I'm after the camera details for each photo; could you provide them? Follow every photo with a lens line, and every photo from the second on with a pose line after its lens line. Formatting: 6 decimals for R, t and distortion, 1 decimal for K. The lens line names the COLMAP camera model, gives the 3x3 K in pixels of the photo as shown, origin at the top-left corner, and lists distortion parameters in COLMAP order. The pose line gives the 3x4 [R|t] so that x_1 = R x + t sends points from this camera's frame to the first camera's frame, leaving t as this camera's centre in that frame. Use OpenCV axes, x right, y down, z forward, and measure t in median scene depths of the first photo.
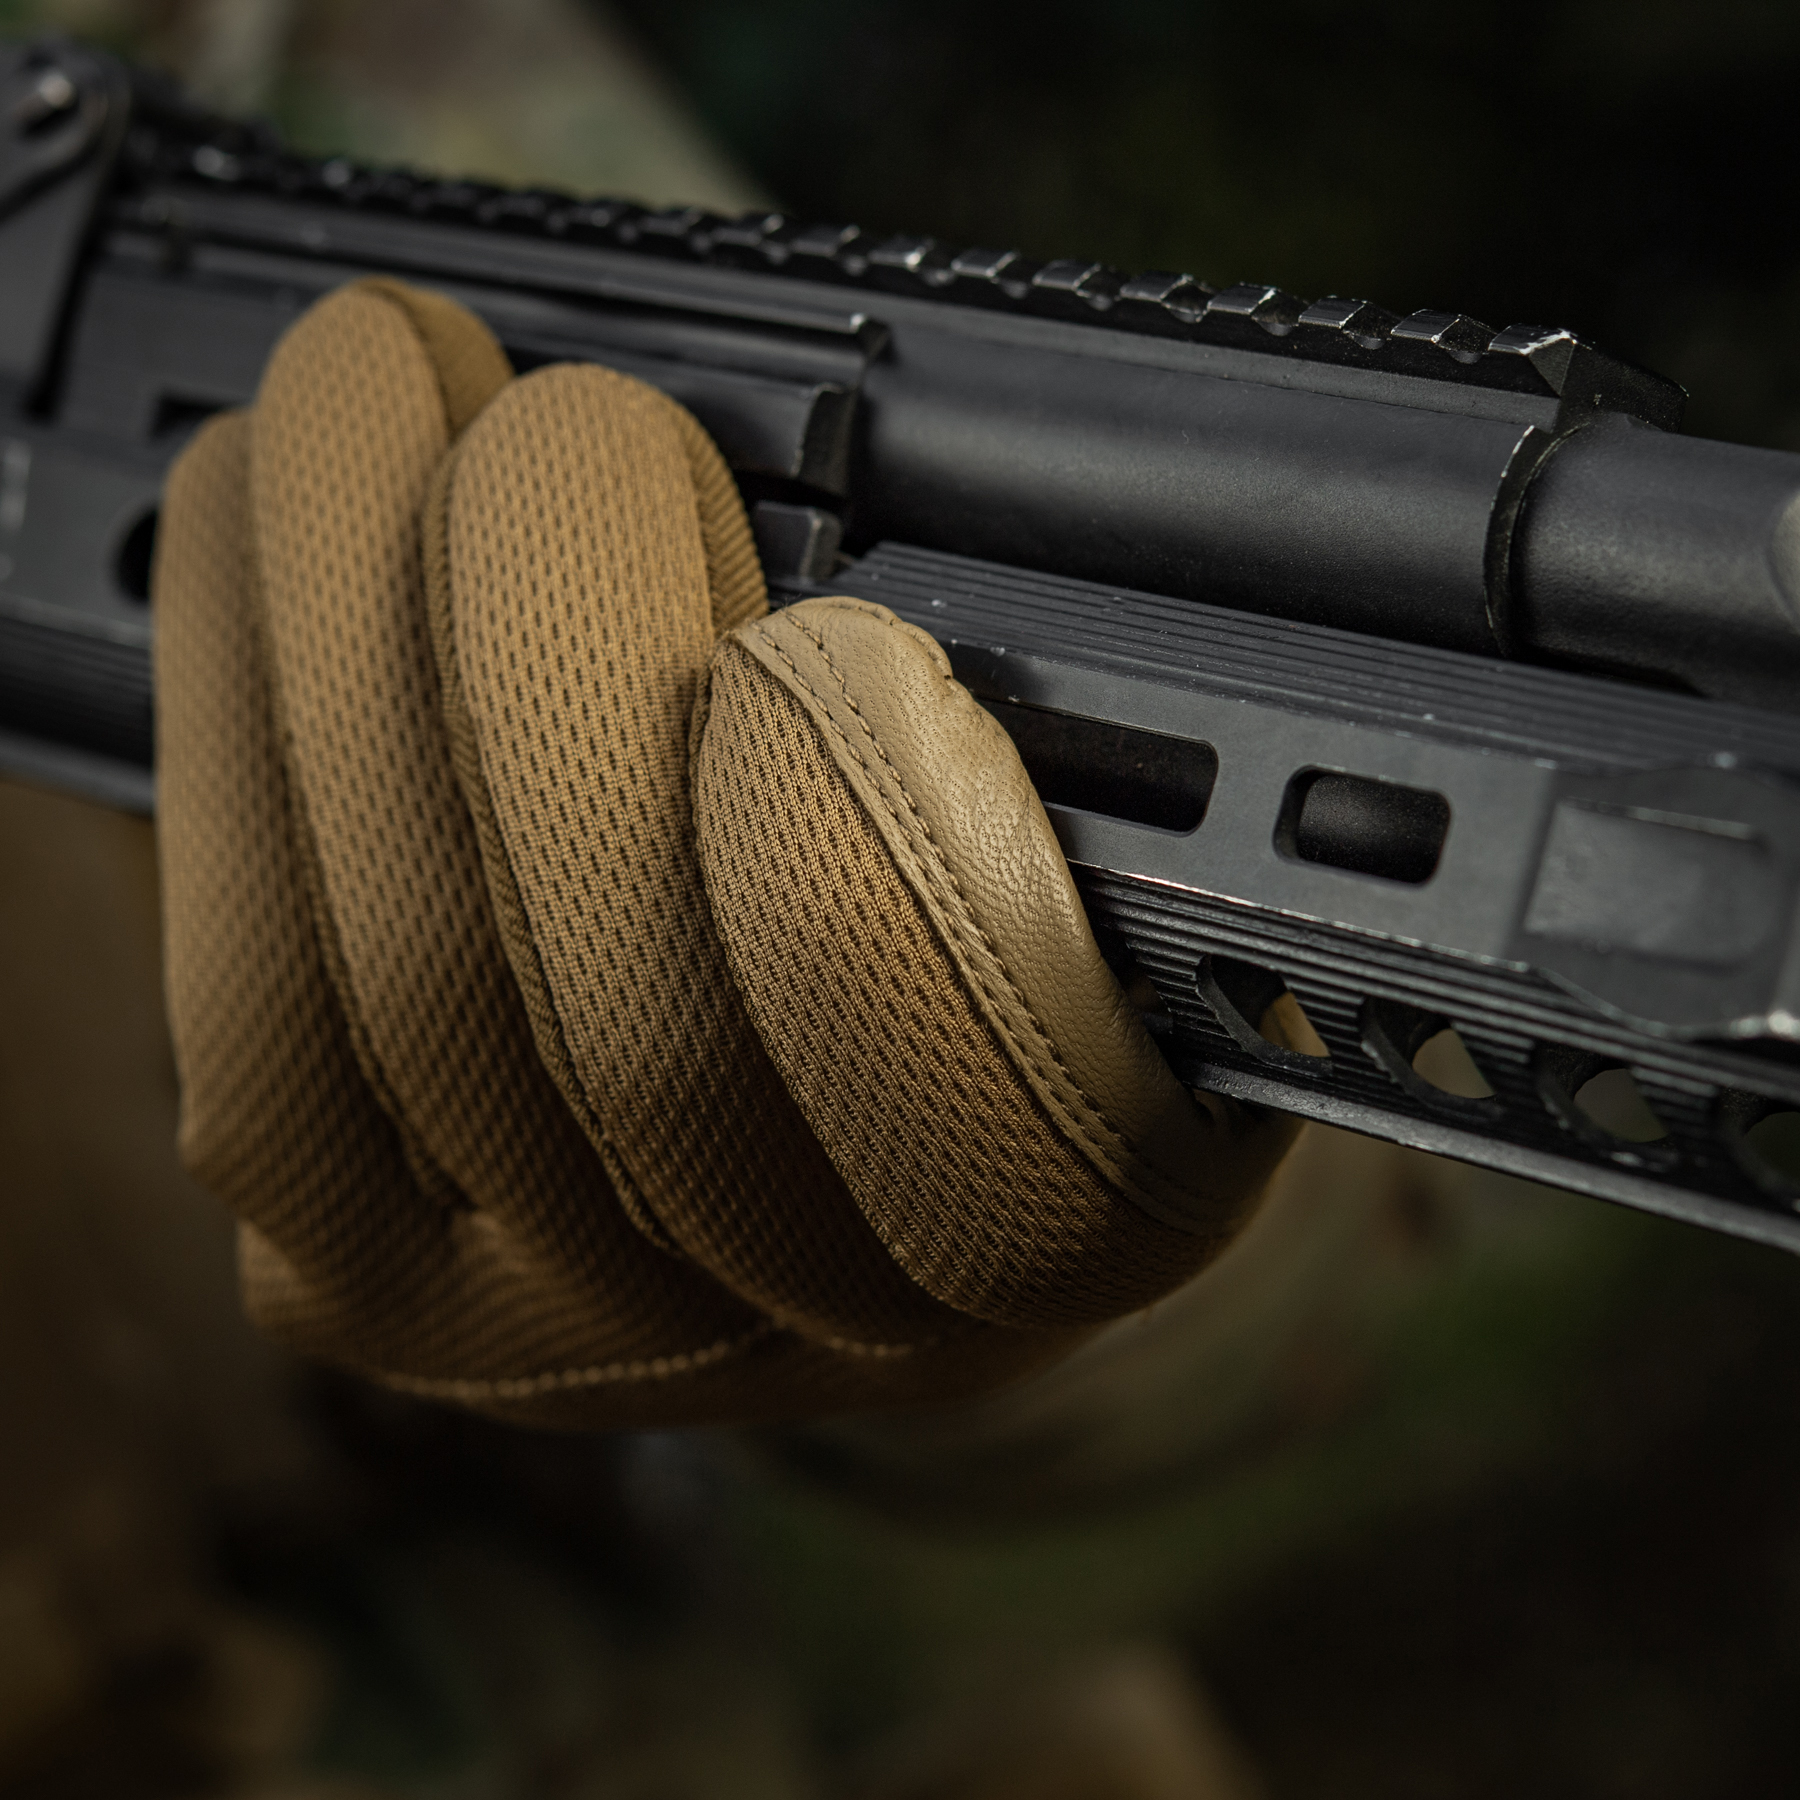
lens RADIAL K [[5685.5, 0, 896.8], [0, 5685.5, 901.0], [0, 0, 1]] dist [-0.140515, 0.000000]
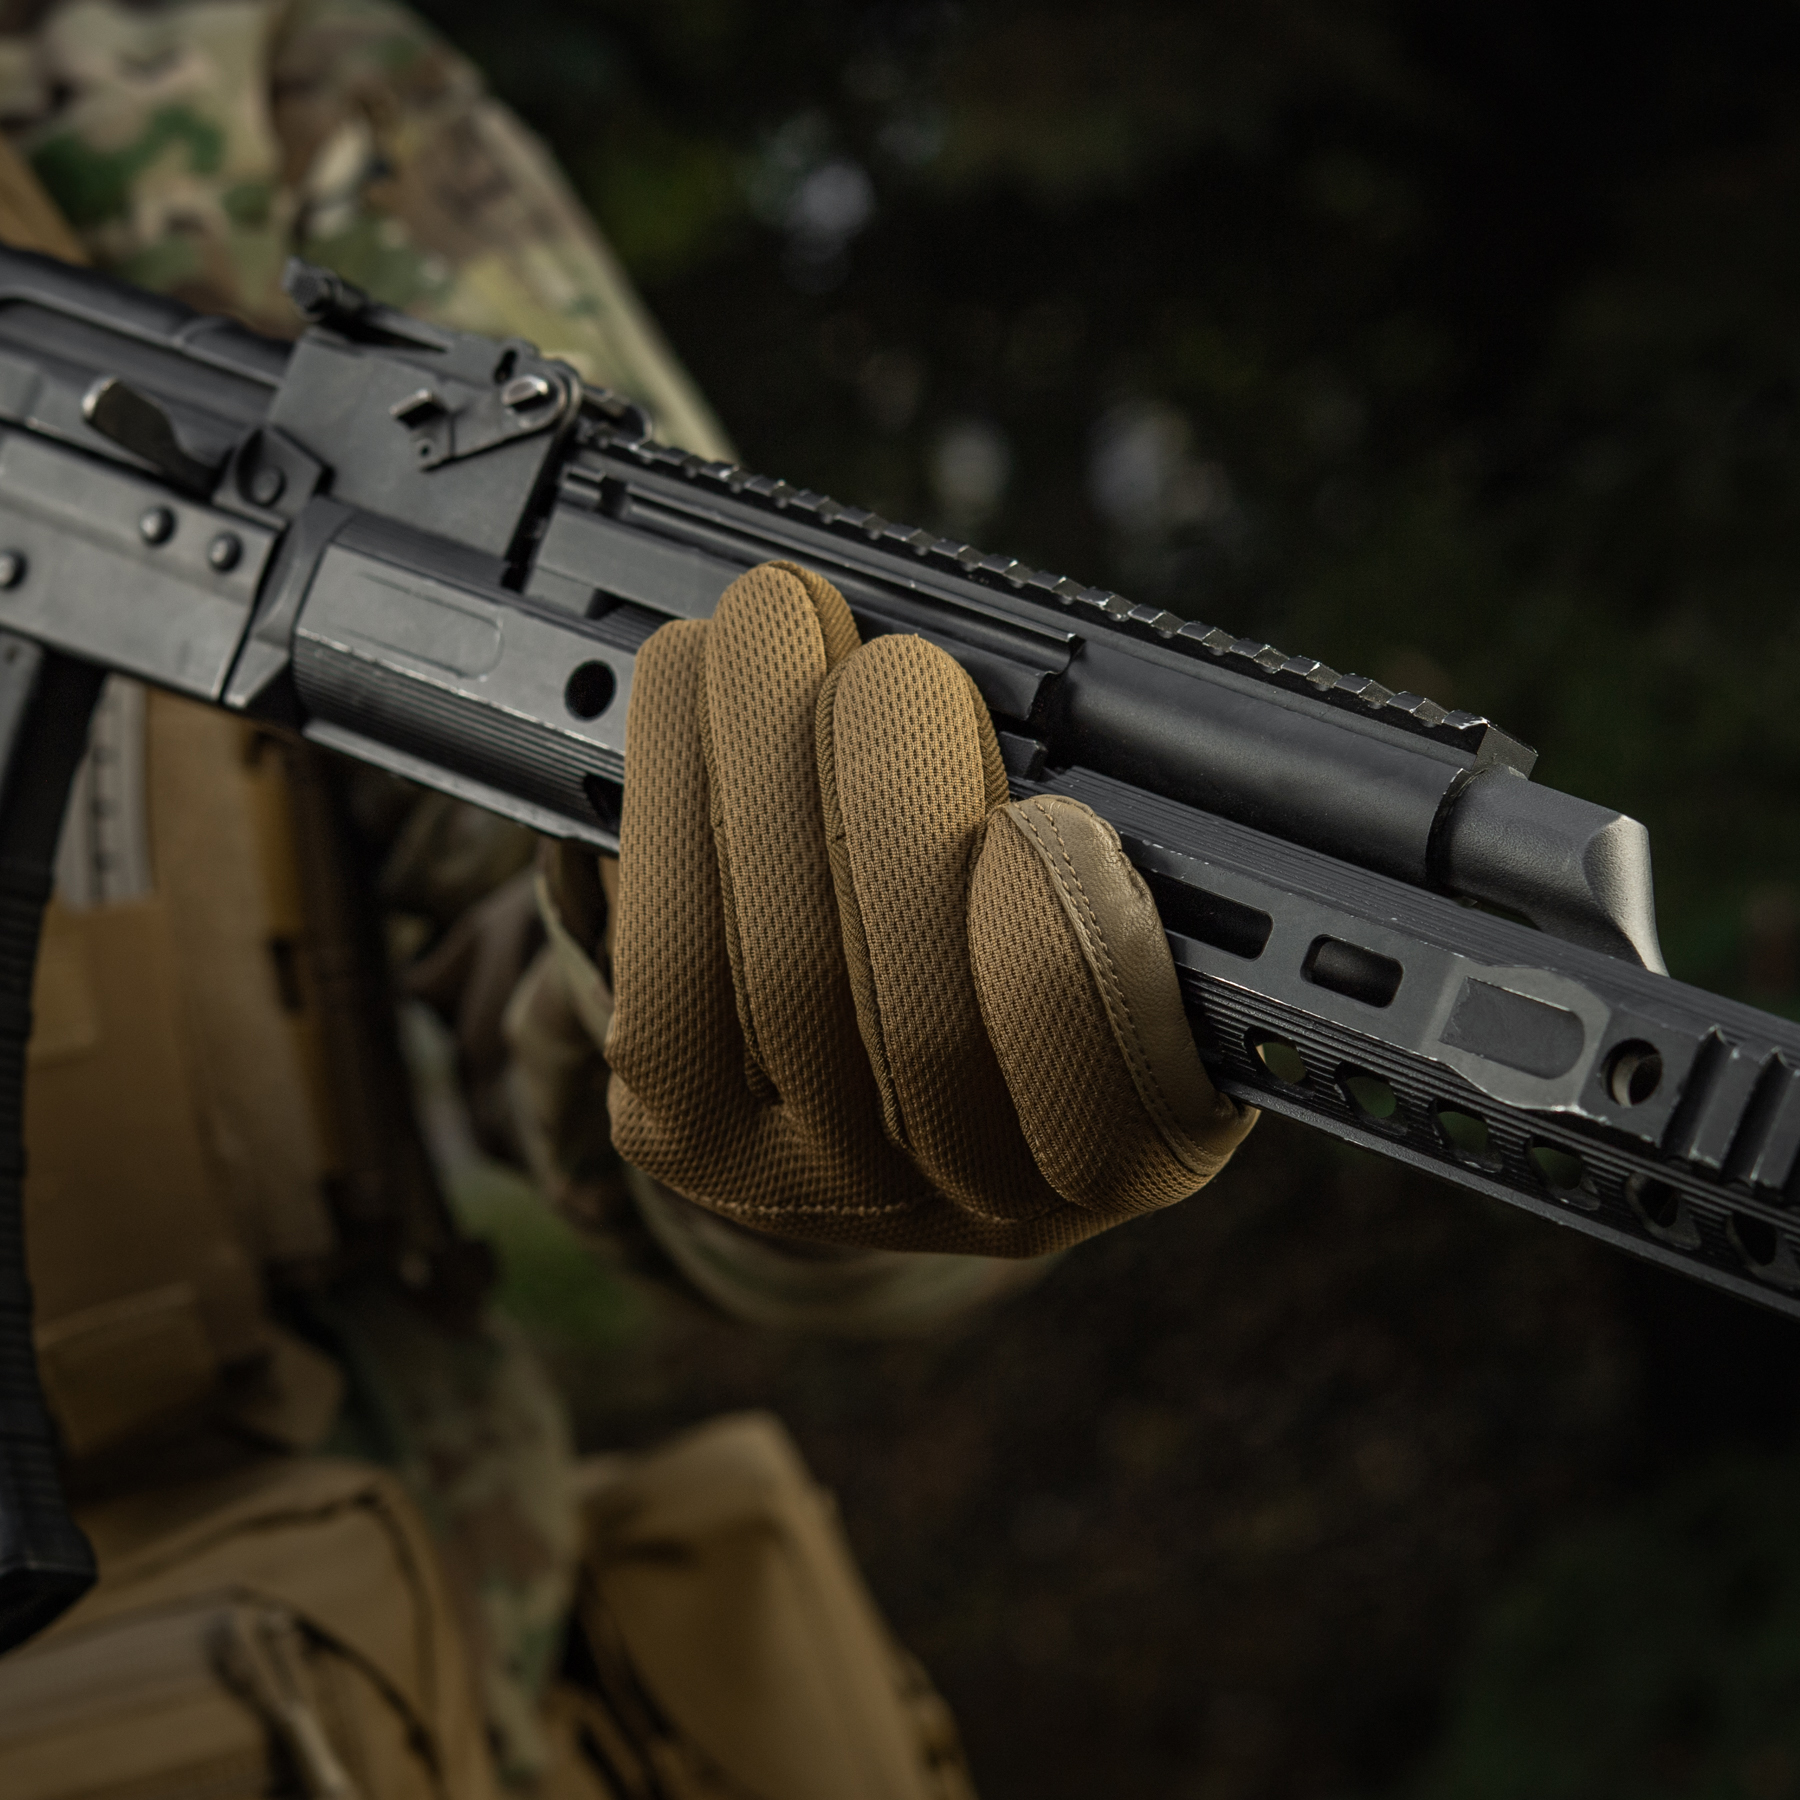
lens RADIAL K [[5685.5, 0, 902.1], [0, 5685.5, 899.7], [0, 0, 1]] dist [-0.140515, 0.000000]
pose [[0.982530, 0.138142, 0.124705, -0.282226], [-0.140027, 0.990127, 0.006441, -0.026081], [-0.122584, -0.023791, 0.992173, -0.792165]]
